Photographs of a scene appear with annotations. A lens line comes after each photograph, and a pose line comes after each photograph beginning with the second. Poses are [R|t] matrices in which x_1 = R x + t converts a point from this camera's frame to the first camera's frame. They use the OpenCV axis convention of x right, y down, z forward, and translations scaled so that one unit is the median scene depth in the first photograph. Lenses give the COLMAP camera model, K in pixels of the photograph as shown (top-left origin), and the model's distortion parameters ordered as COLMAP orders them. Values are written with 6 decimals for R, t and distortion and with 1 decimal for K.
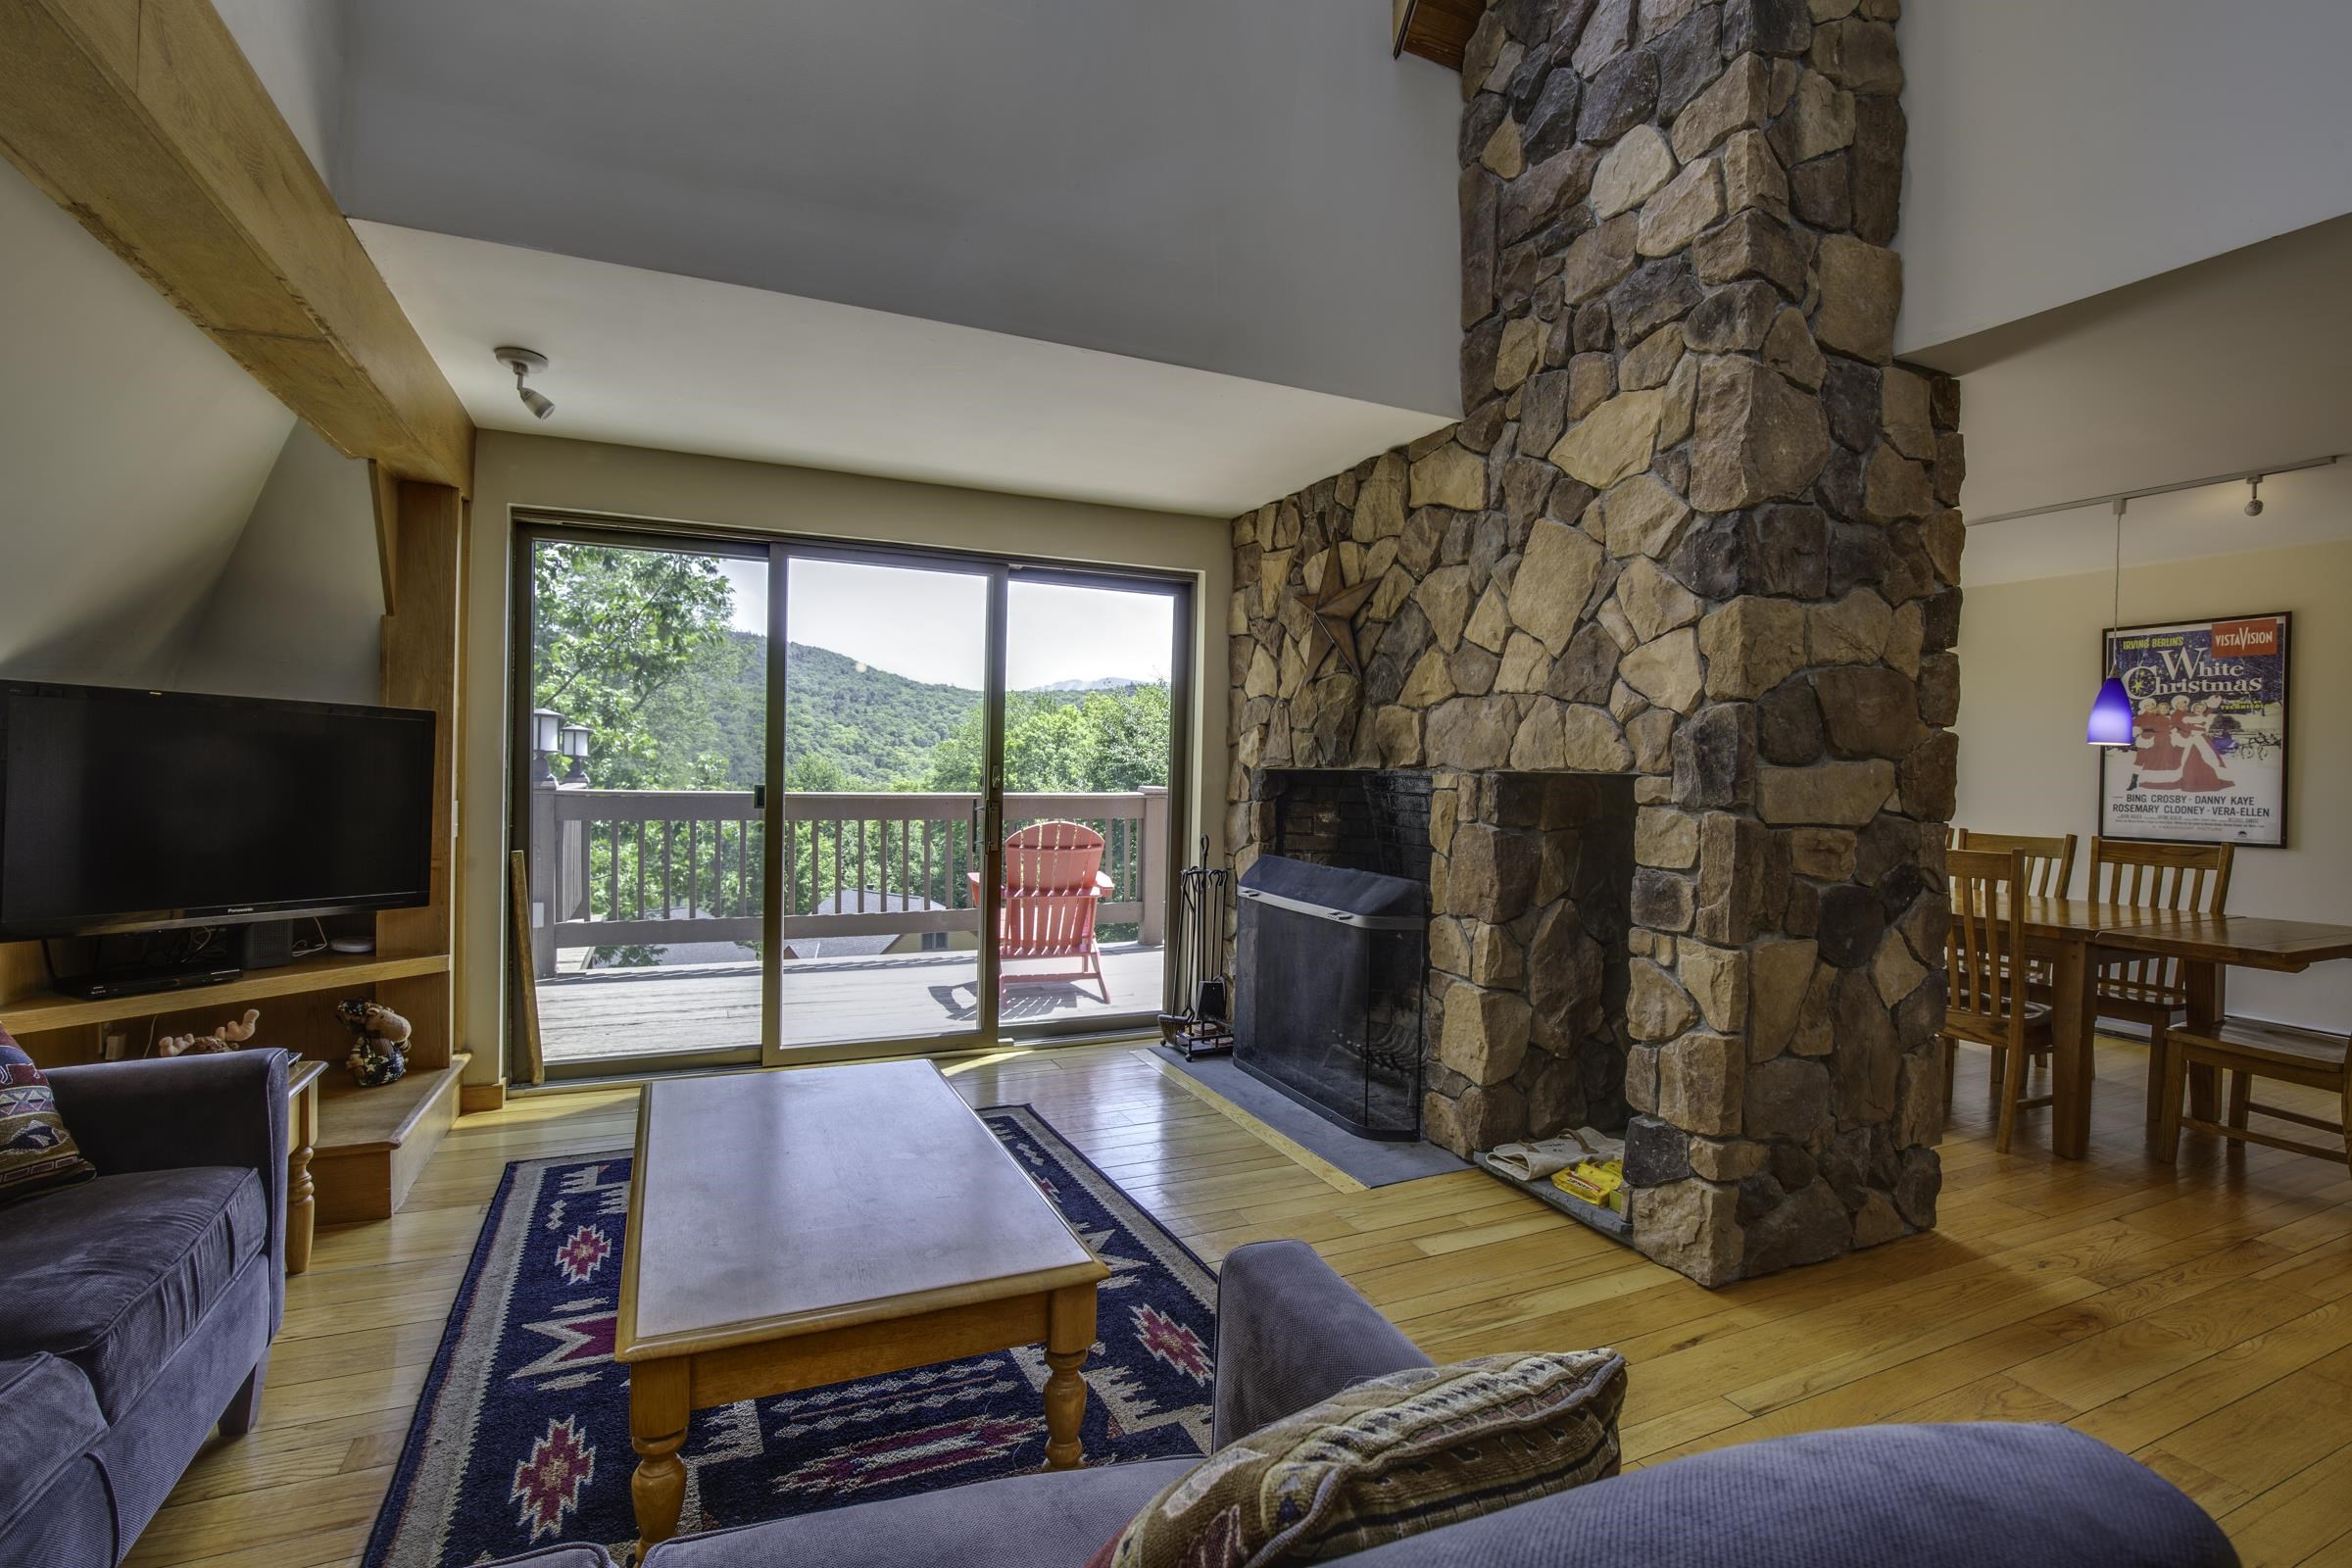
lens RADIAL K [[1083.8, 0, 1176.0], [0, 1083.8, 784.0], [0, 0, 1]] dist [-0.026495, 0.001146]
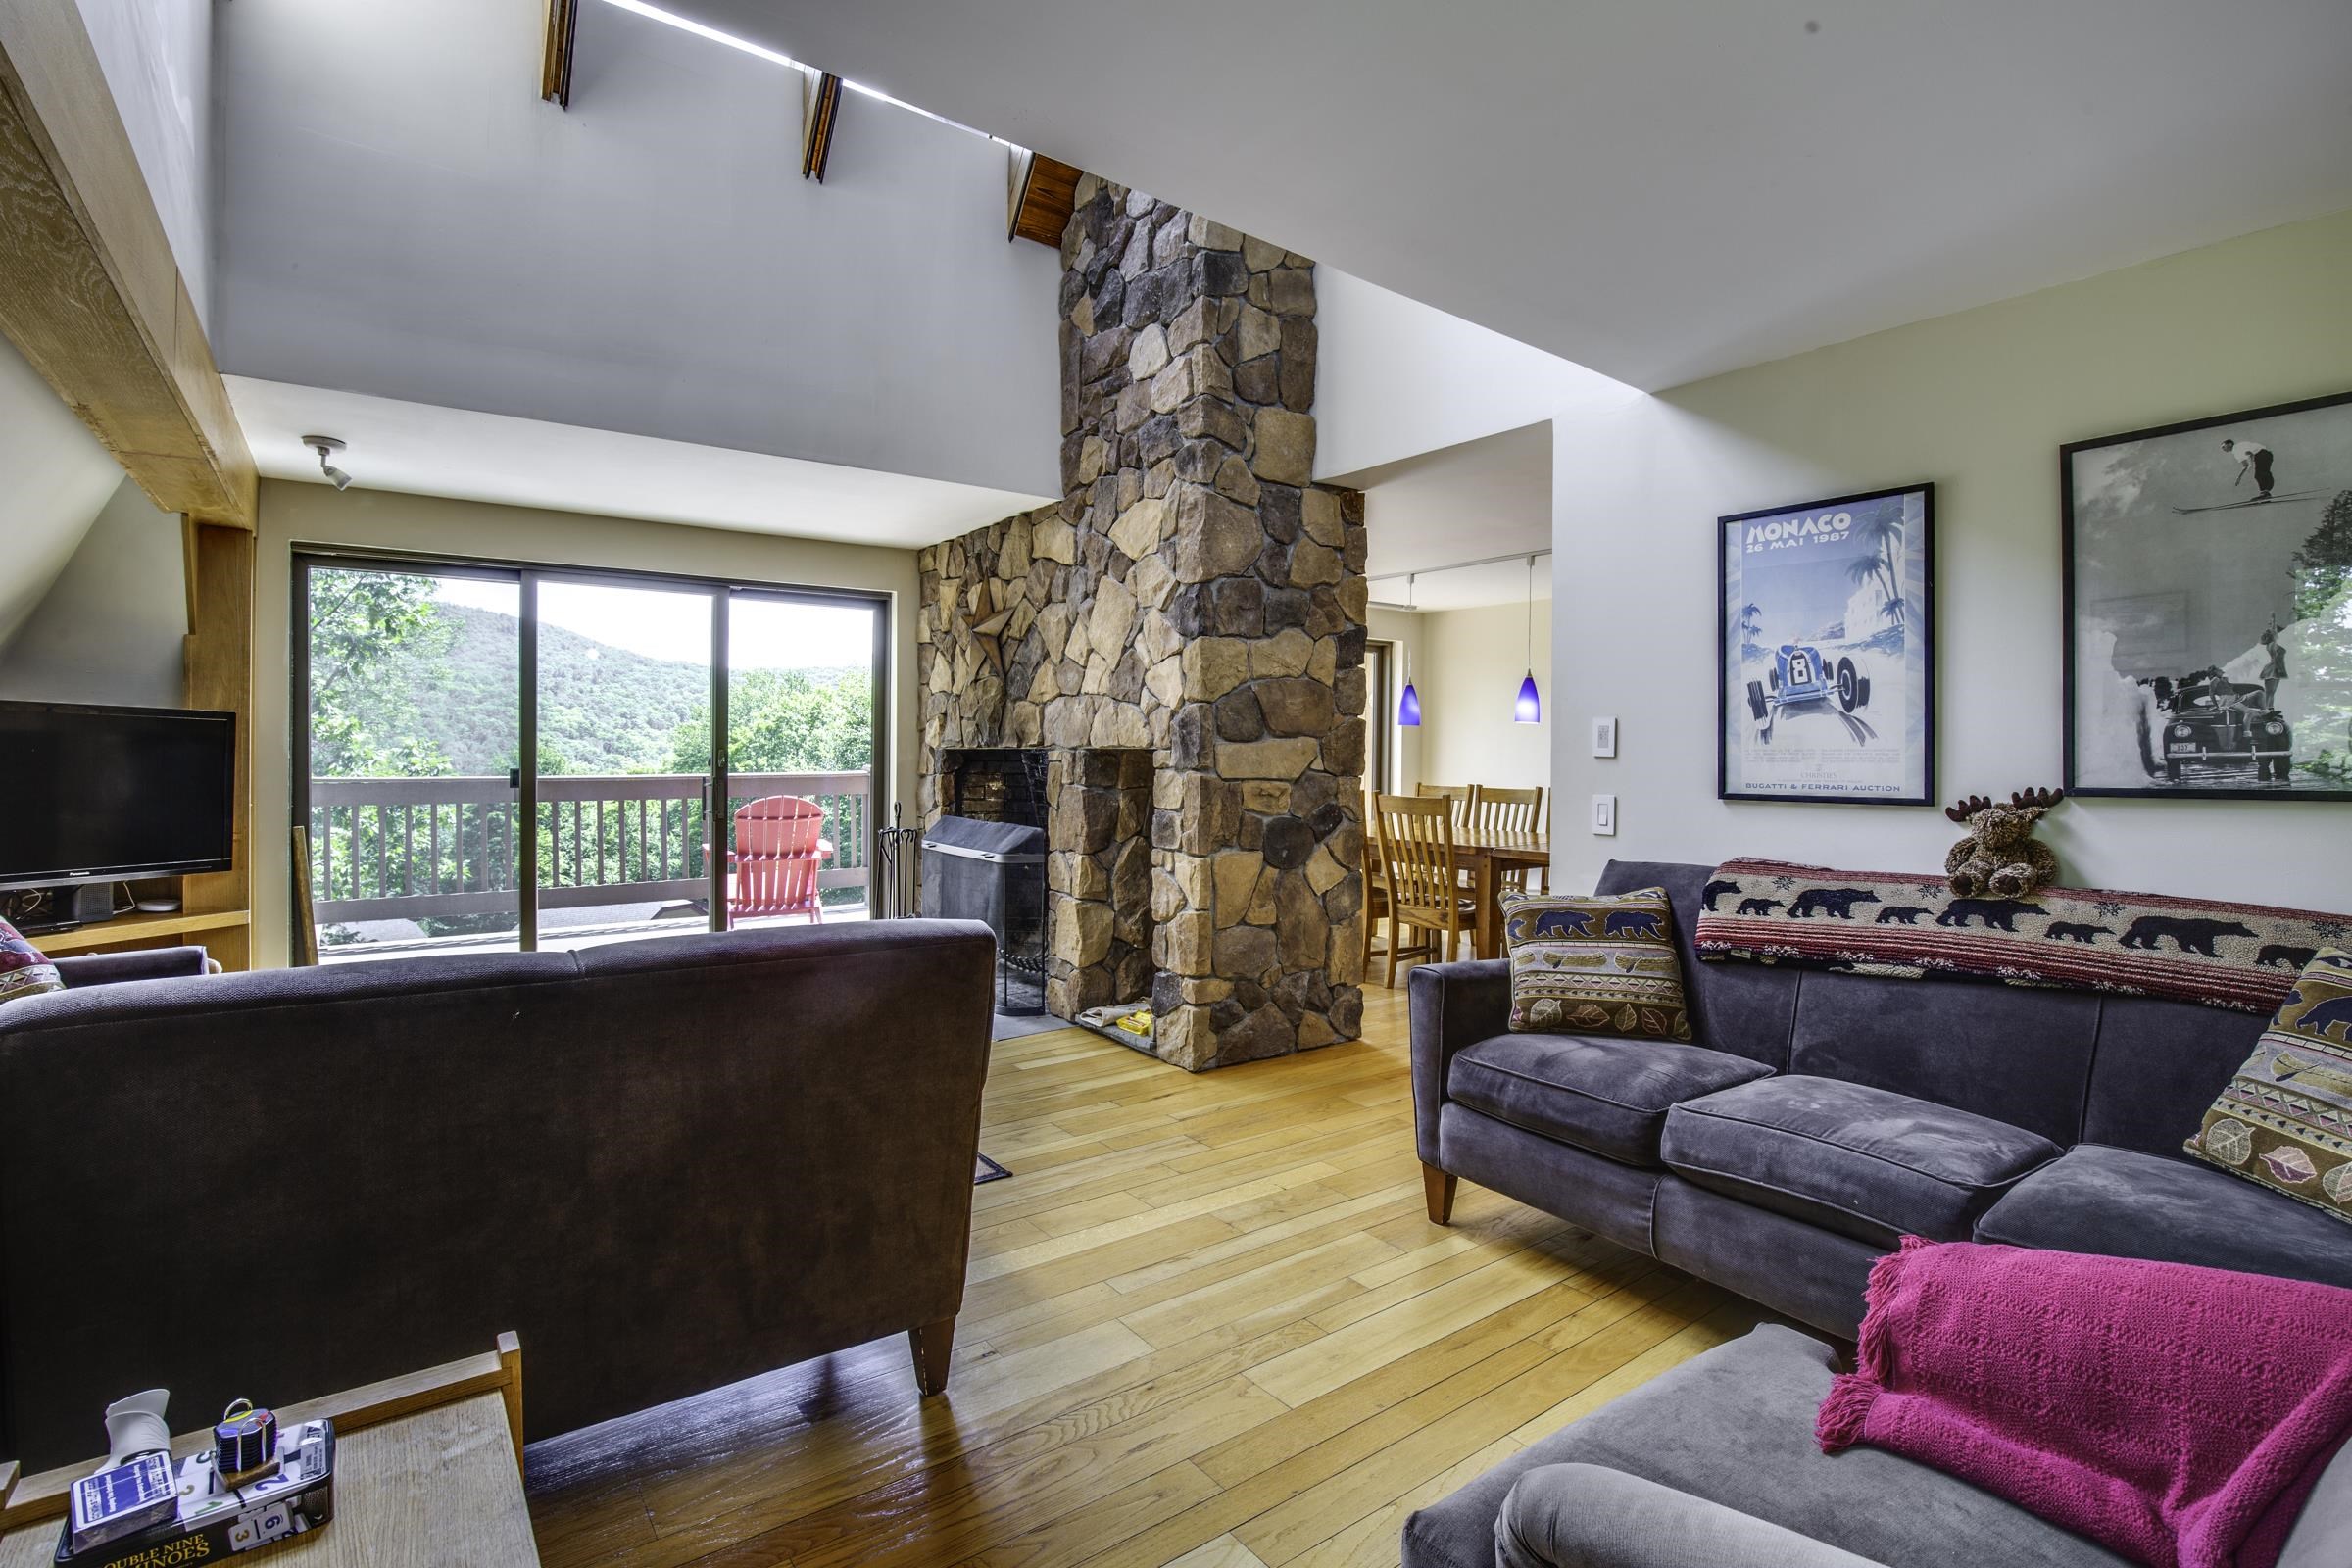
lens RADIAL K [[1113.3, 0, 1183.1], [0, 1113.3, 758.2], [0, 0, 1]] dist [-0.023882, -0.000057]
pose [[0.977641, -0.016939, 0.209597, 0.114563], [0.017879, 0.999837, -0.002589, 0.007874], [-0.209519, 0.006279, 0.977784, -0.476909]]
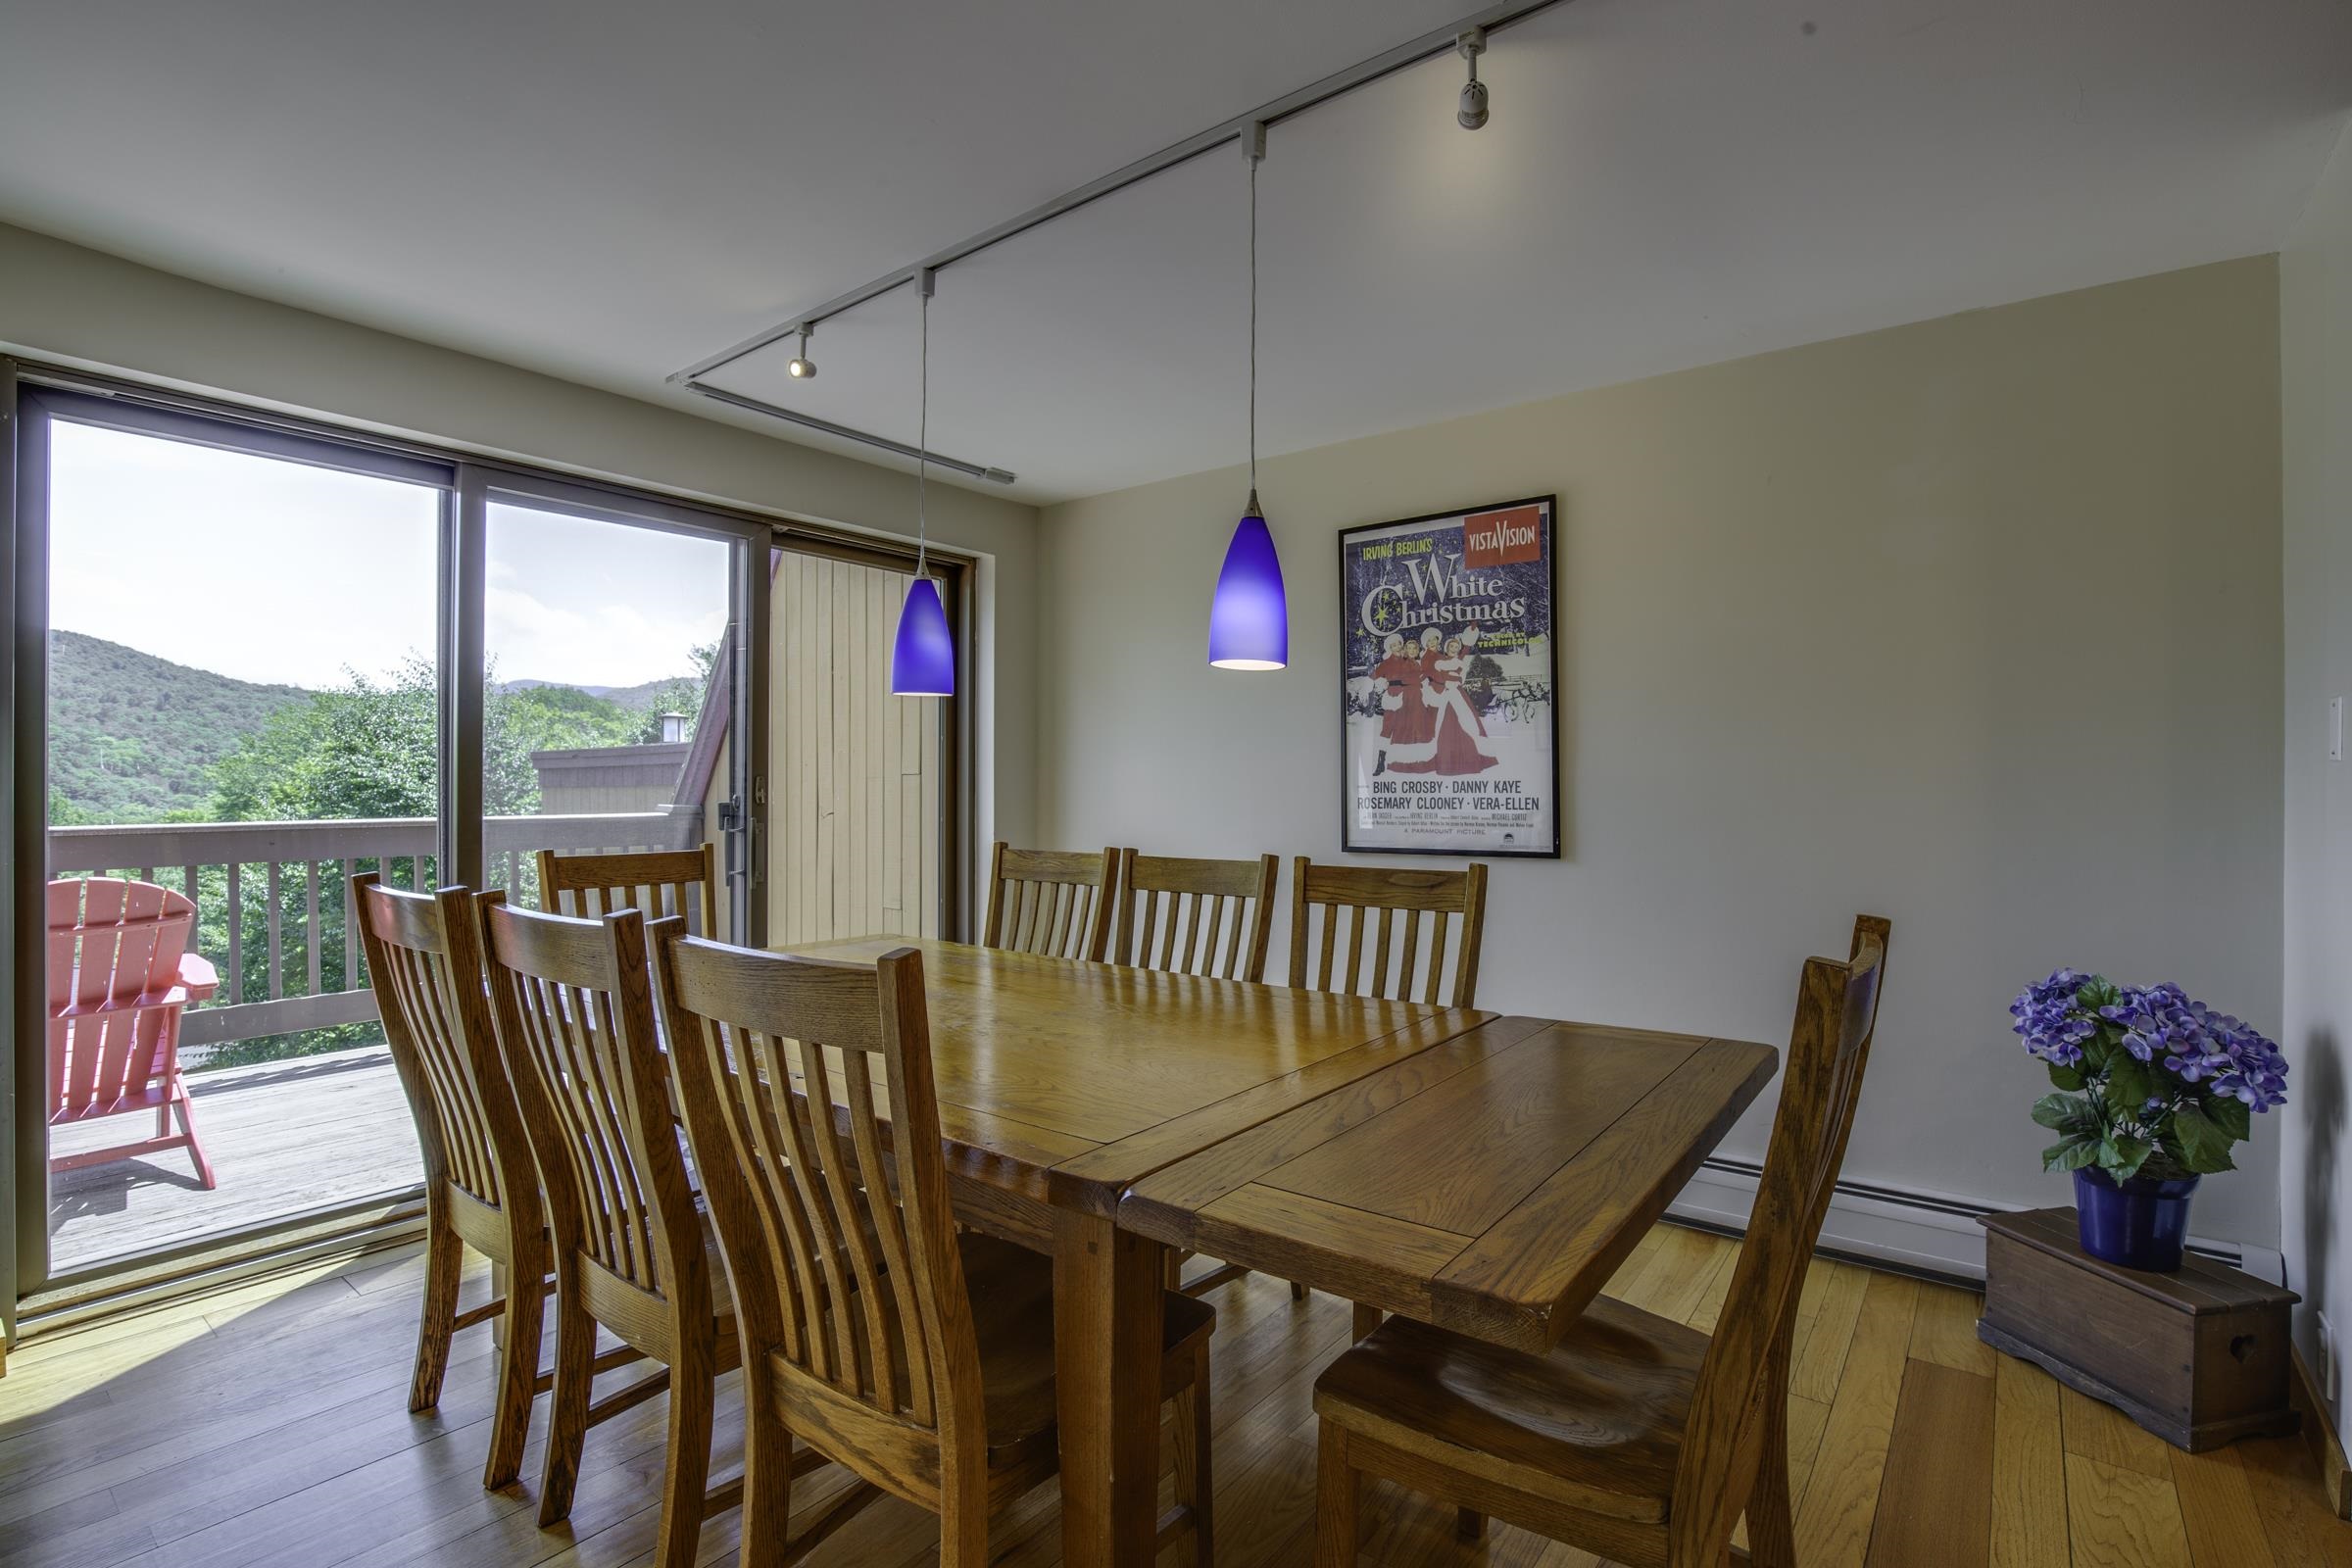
lens RADIAL K [[1101.3, 0, 1201.8], [0, 1101.3, 782.1], [0, 0, 1]] dist [-0.036570, 0.000560]
pose [[0.880990, -0.021912, 0.472628, 0.775011], [0.027304, 0.999617, -0.004552, 0.016261], [-0.472347, 0.016915, 0.881250, 0.727882]]
